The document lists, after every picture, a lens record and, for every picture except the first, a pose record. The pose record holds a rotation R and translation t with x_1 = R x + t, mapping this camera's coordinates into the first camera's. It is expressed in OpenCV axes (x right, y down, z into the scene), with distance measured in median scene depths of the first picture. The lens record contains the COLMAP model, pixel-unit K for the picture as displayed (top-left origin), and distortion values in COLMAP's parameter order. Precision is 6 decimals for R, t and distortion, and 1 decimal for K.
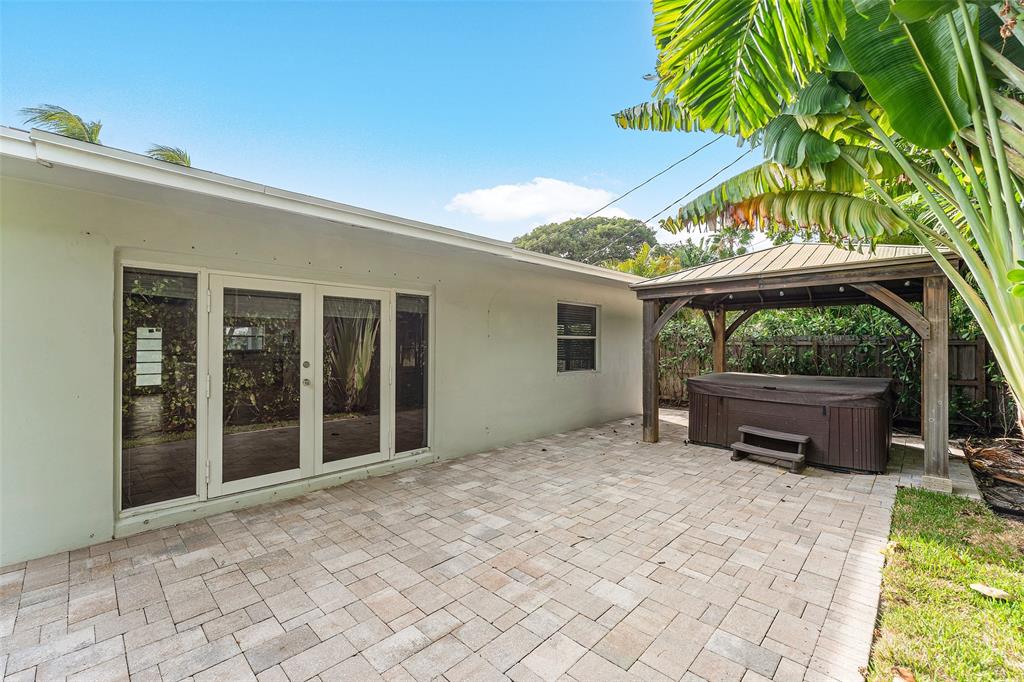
lens RADIAL K [[429.3, 0, 512.0], [0, 429.3, 341.0], [0, 0, 1]] dist [-0.000516, -0.000173]
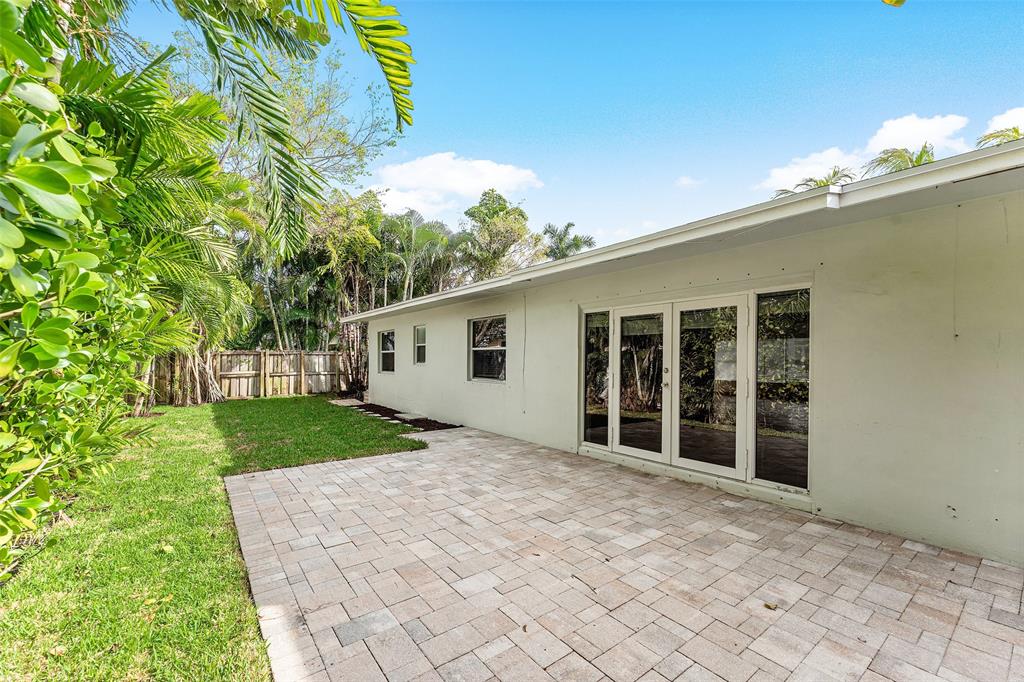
lens RADIAL K [[417.2, 0, 513.7], [0, 417.2, 357.8], [0, 0, 1]] dist [0.000174, -0.000110]
pose [[-0.150784, -0.004396, -0.988557, 0.759088], [0.002298, 0.999986, -0.004797, 0.023876], [0.988564, -0.002996, -0.150772, 0.757791]]
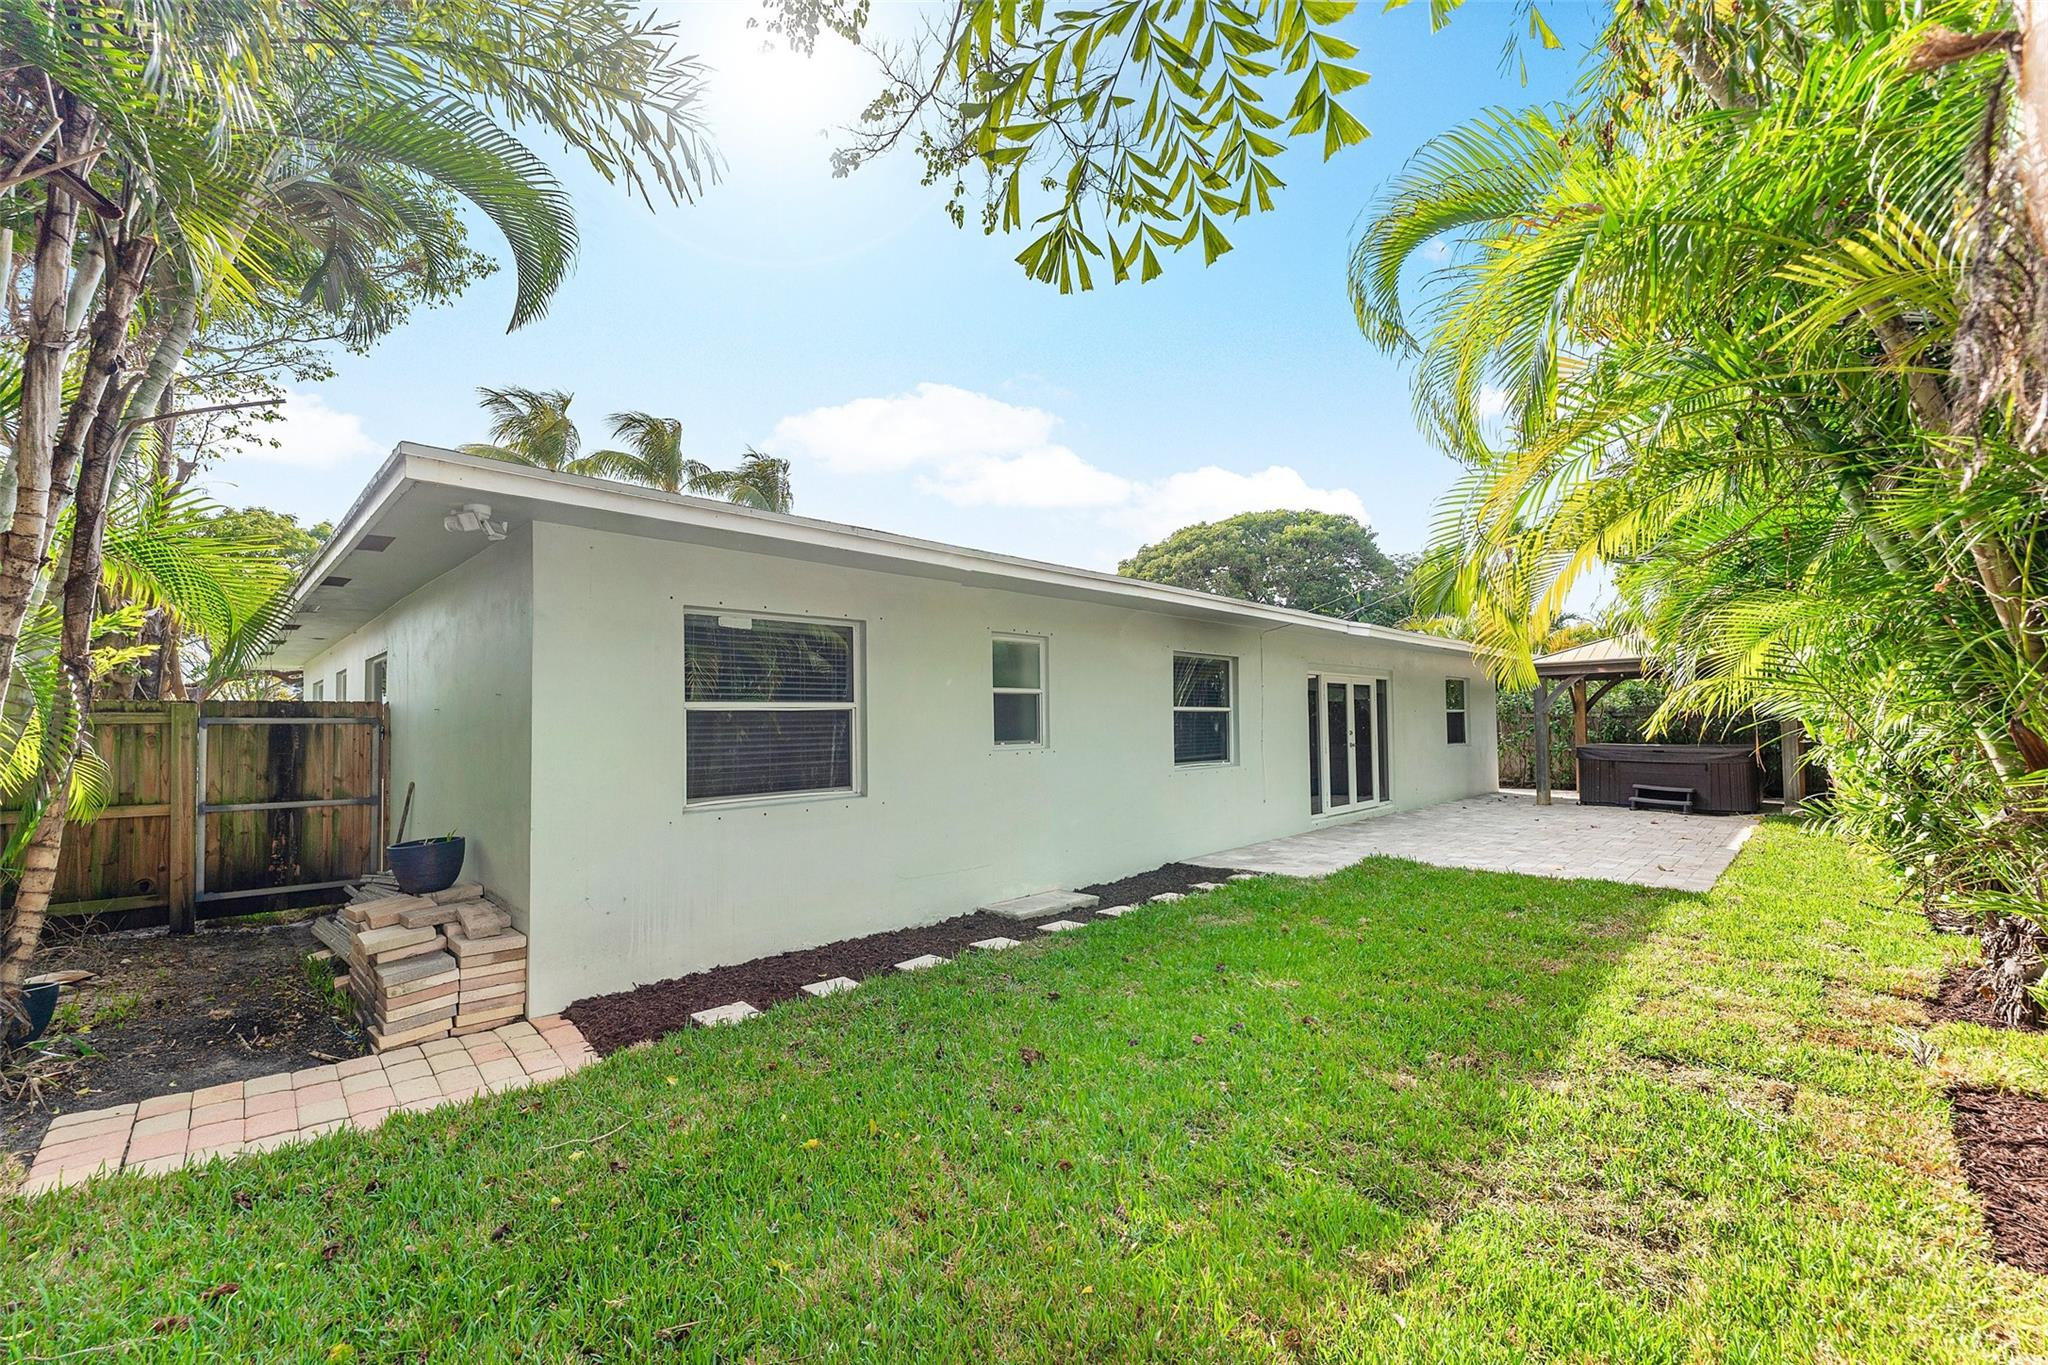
lens RADIAL K [[836.1, 0, 1027.3], [0, 836.1, 693.0], [0, 0, 1]] dist [-0.000027, -0.000193]
pose [[0.999888, -0.014004, -0.005207, -1.659781], [0.013853, 0.999511, -0.028022, -0.018203], [0.005597, 0.027946, 0.999594, -1.950442]]
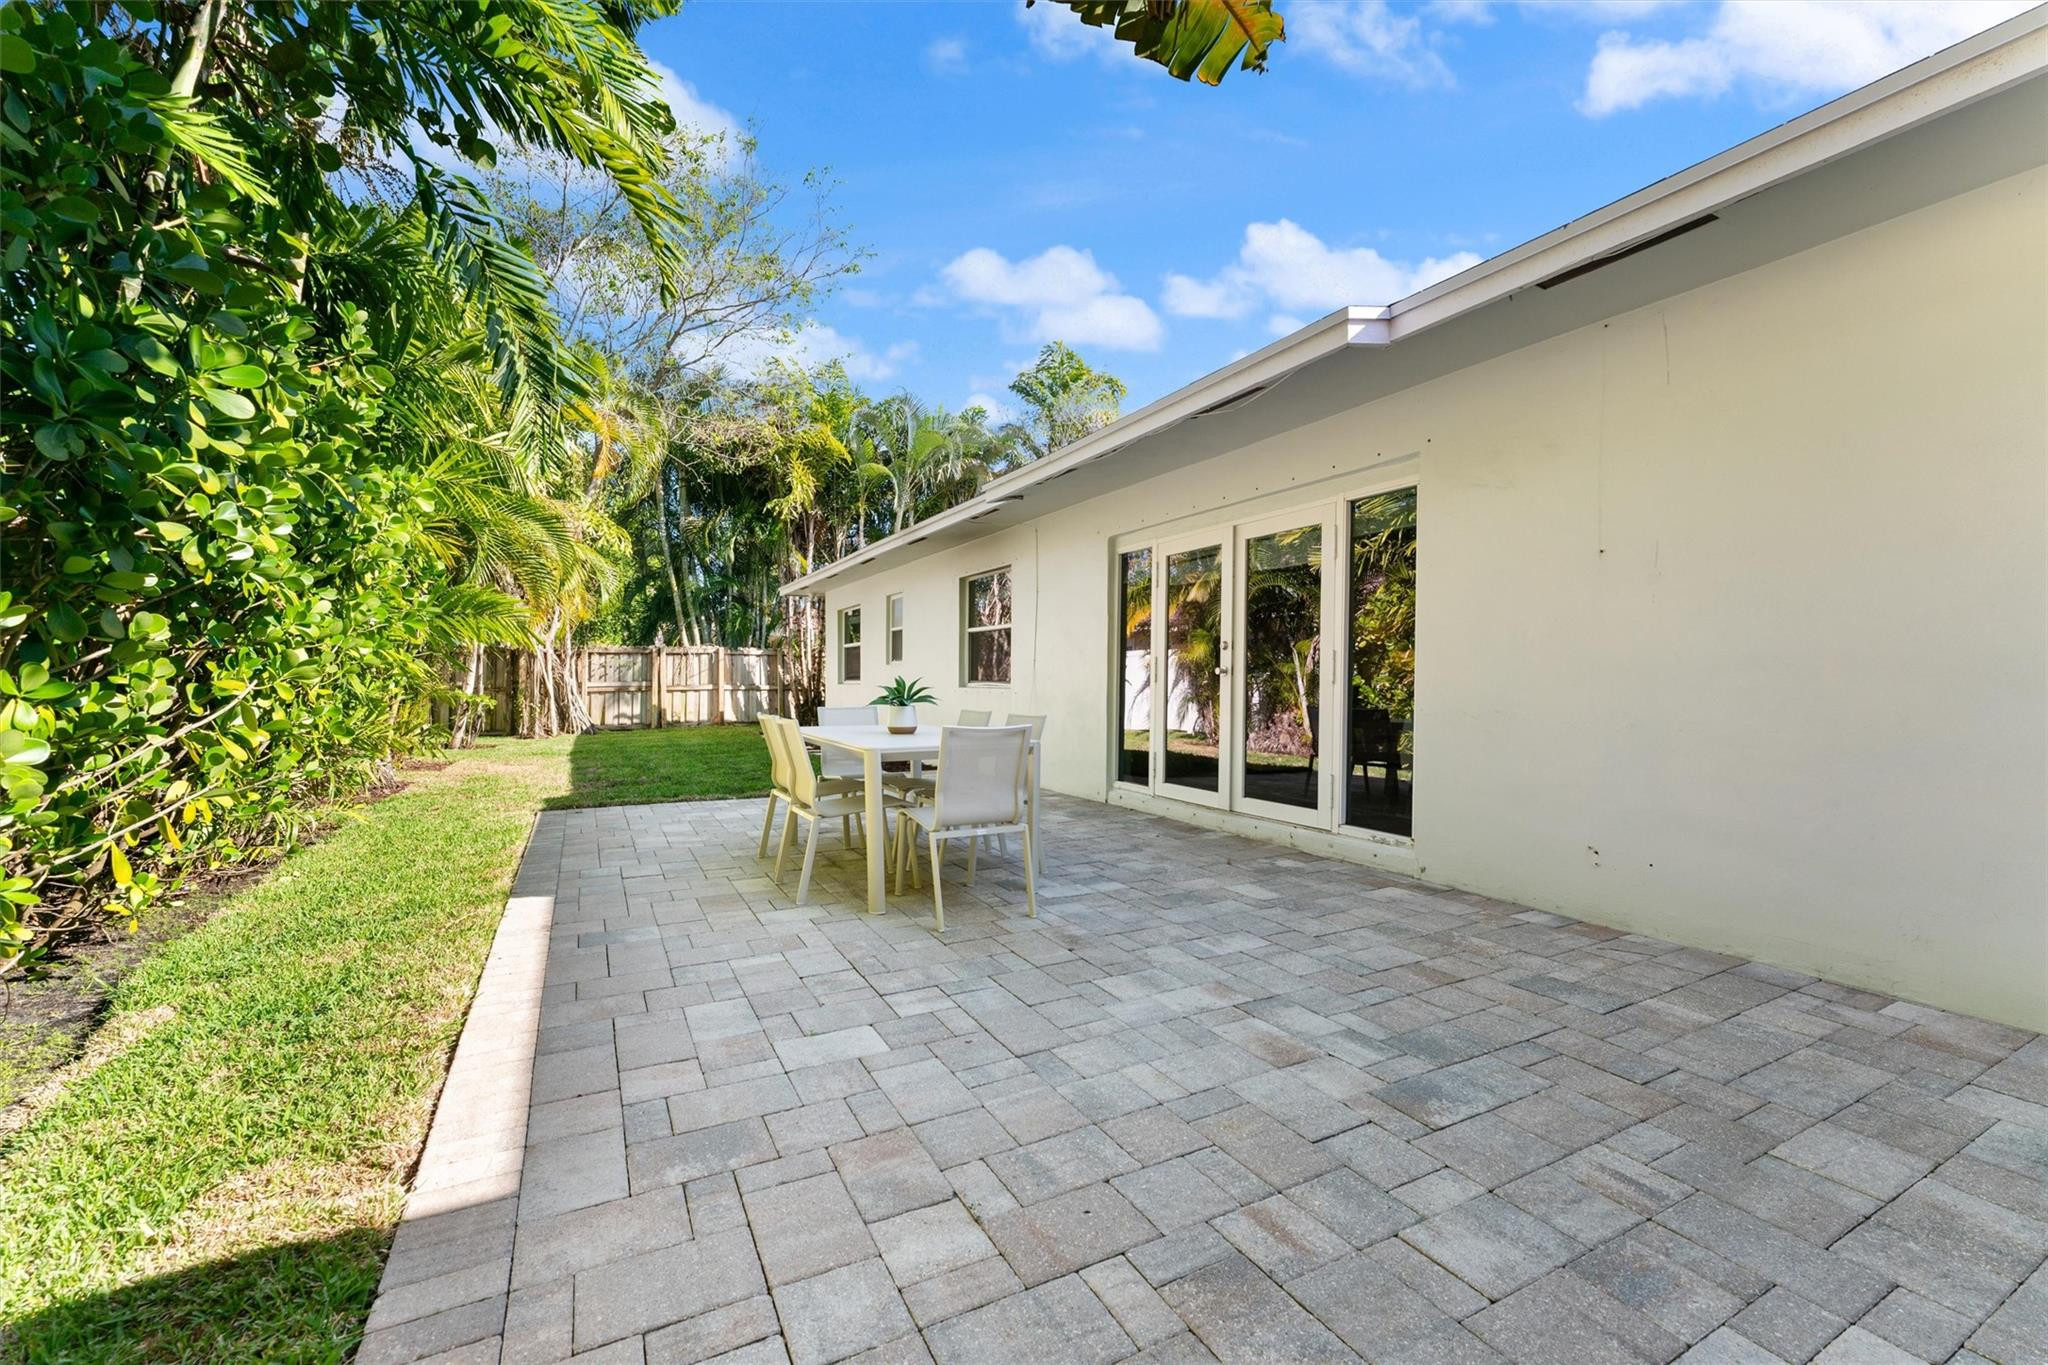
lens RADIAL K [[836.1, 0, 1027.3], [0, 836.1, 693.0], [0, 0, 1]] dist [-0.000027, -0.000193]
pose [[-0.313521, 0.012132, -0.949504, 0.909134], [0.001239, 0.999923, 0.012367, 0.112774], [0.949581, 0.002701, -0.313512, 1.122671]]
